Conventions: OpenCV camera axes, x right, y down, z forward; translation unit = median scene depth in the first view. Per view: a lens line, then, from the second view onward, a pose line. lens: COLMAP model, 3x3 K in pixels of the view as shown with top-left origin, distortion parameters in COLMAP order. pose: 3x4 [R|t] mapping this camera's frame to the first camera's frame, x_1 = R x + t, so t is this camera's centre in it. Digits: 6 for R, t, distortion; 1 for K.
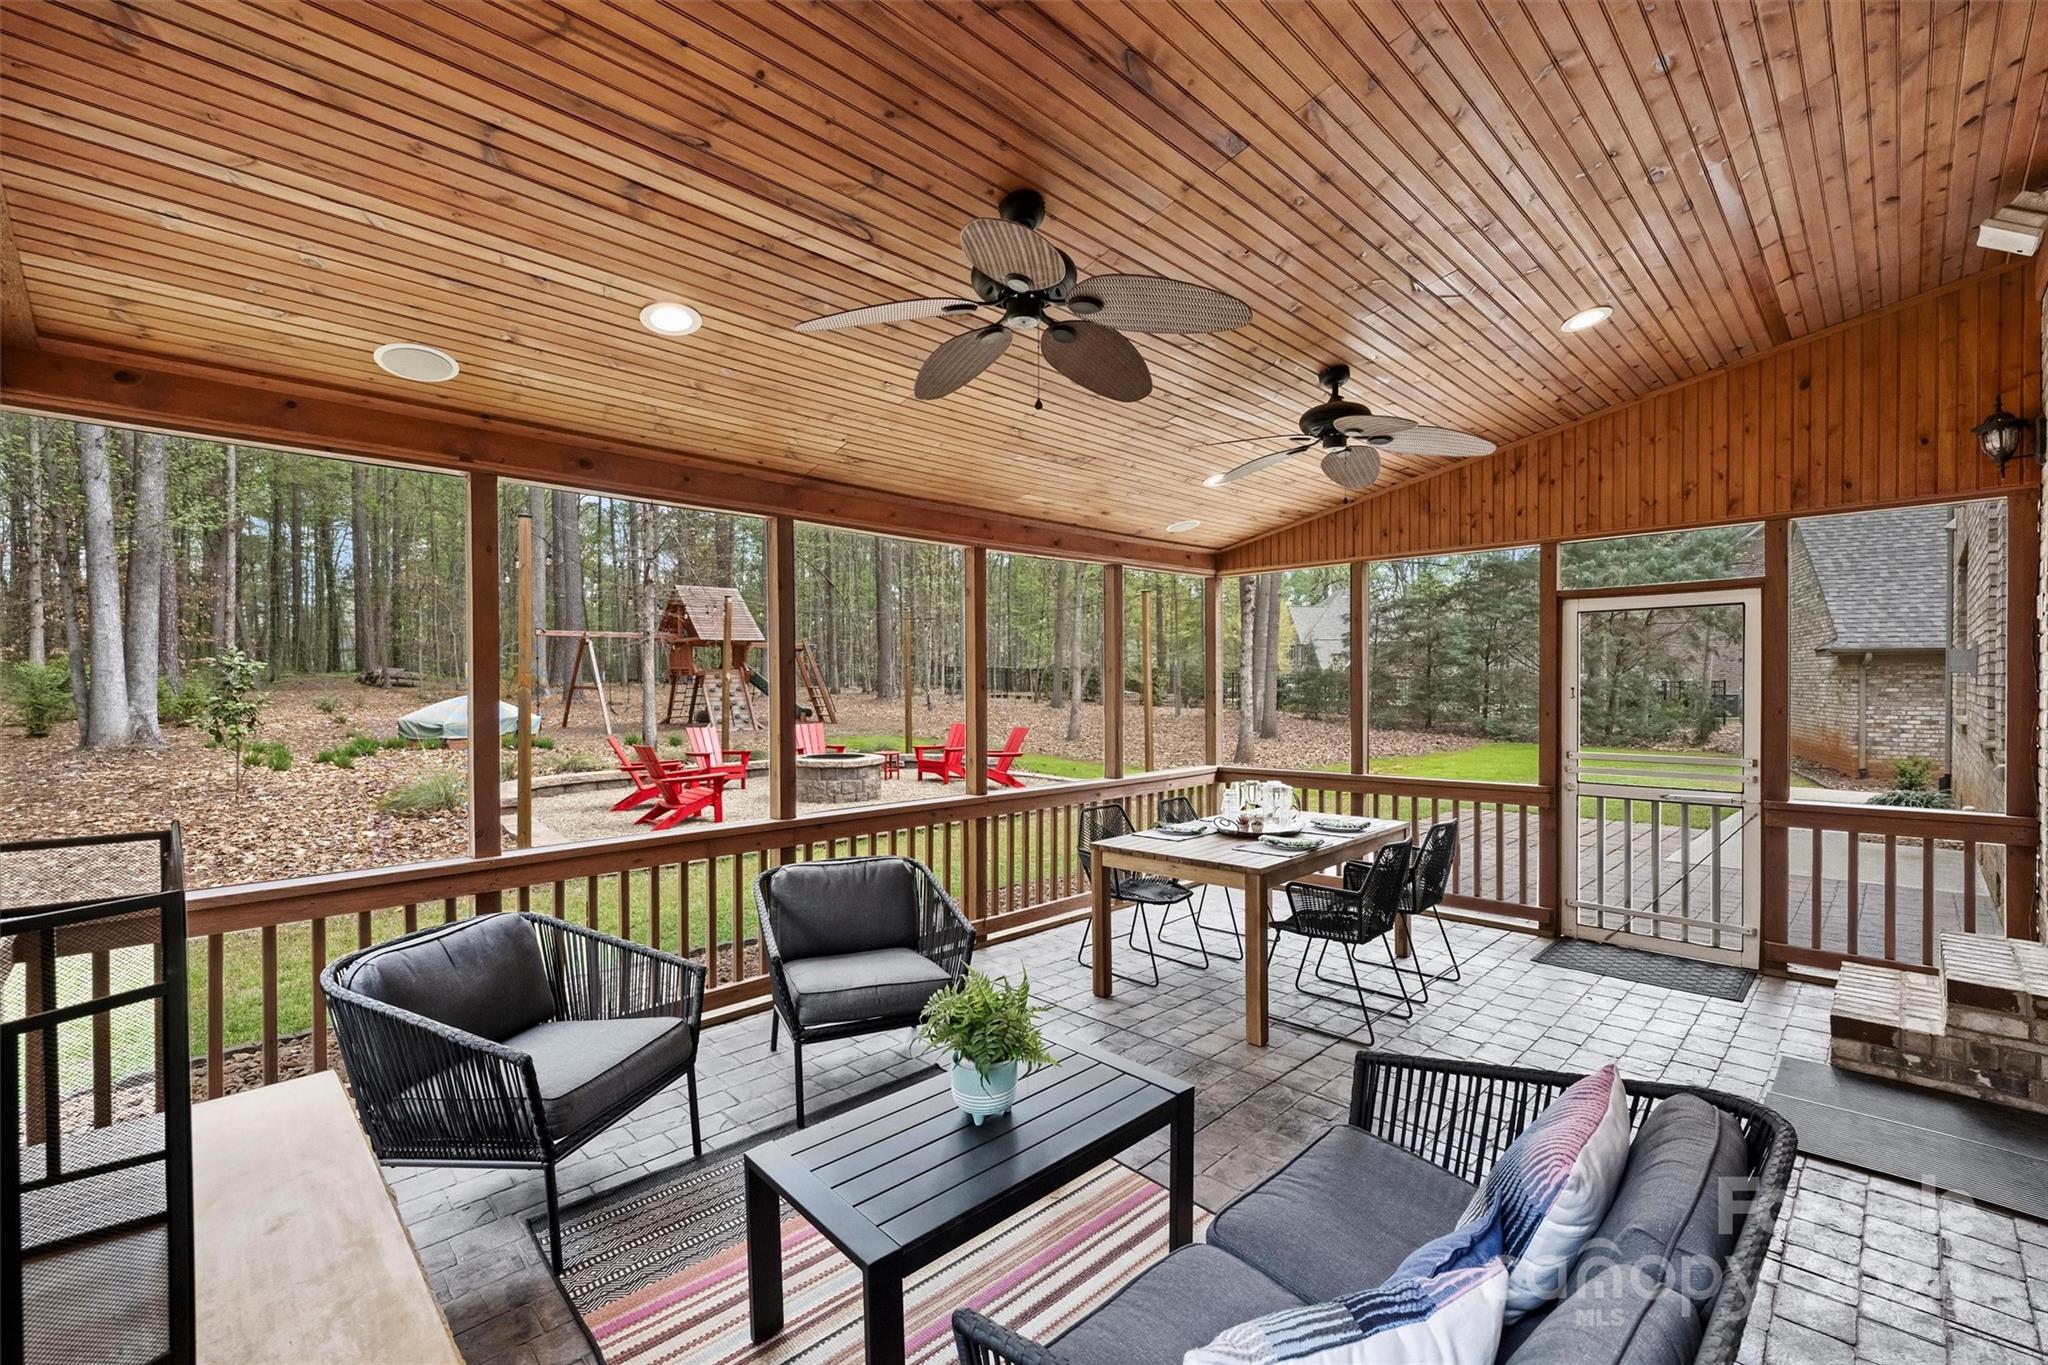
lens RADIAL K [[860.9, 0, 1024.0], [0, 860.9, 682.5], [0, 0, 1]] dist [-0.000407, 0.000014]
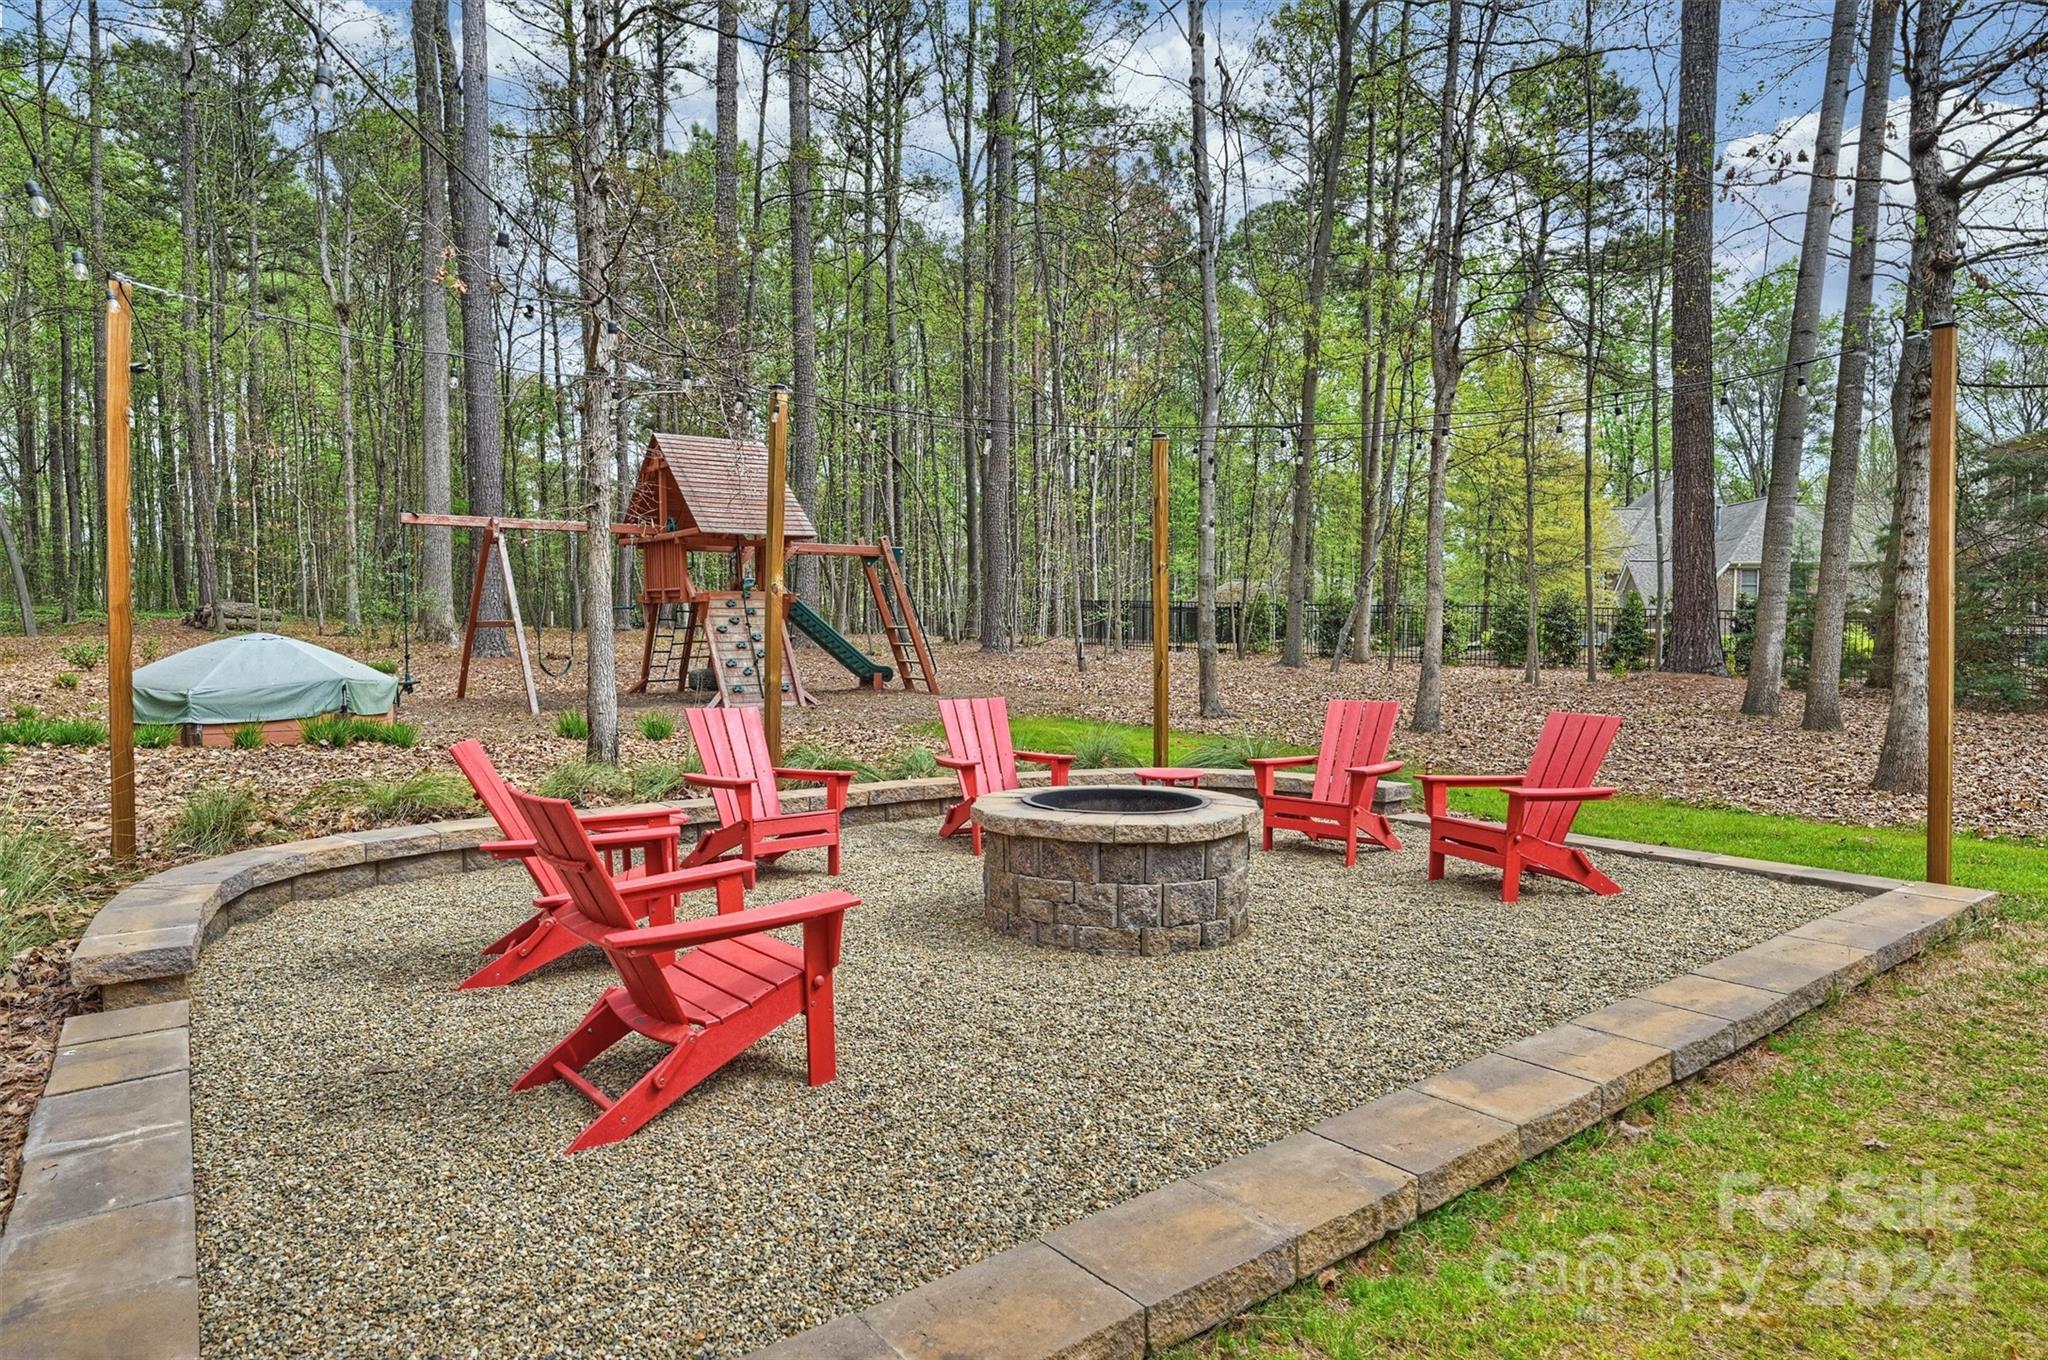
lens RADIAL K [[1204.3, 0, 1024.0], [0, 1204.3, 680.0], [0, 0, 1]] dist [-0.060951, 0.000189]
pose [[0.996426, 0.006134, -0.084243, -0.116735], [-0.002983, 0.999293, 0.037484, 0.011533], [0.084414, -0.037099, 0.995740, 0.284688]]
